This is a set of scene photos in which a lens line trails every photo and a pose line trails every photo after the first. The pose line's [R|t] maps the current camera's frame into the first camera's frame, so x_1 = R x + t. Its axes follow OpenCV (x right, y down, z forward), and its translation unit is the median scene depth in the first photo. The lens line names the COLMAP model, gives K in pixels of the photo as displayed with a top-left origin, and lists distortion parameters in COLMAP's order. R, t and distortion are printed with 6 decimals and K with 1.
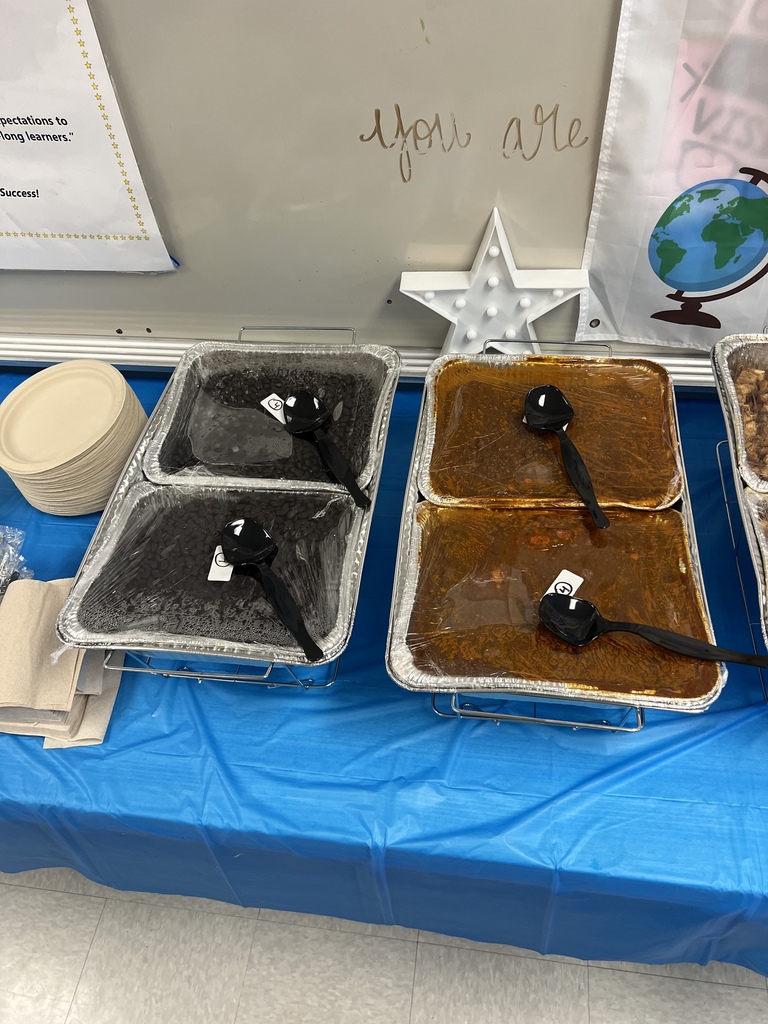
lens RADIAL K [[781.4, 0, 382.7], [0, 781.4, 514.0], [0, 0, 1]] dist [0.043126, -0.035412]
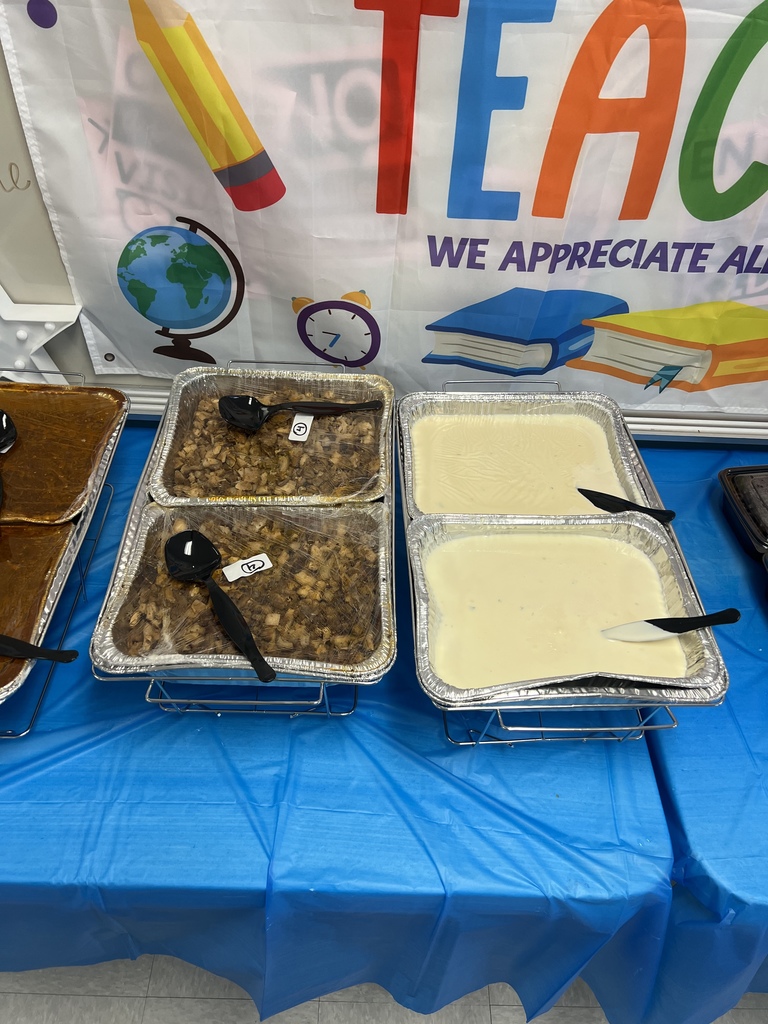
lens RADIAL K [[781.4, 0, 381.7], [0, 781.4, 515.1], [0, 0, 1]] dist [0.043126, -0.035412]
pose [[0.988299, -0.011638, 0.152081, 0.555262], [0.022590, 0.997257, -0.070485, 0.060579], [-0.150844, 0.073096, 0.985851, -0.095195]]
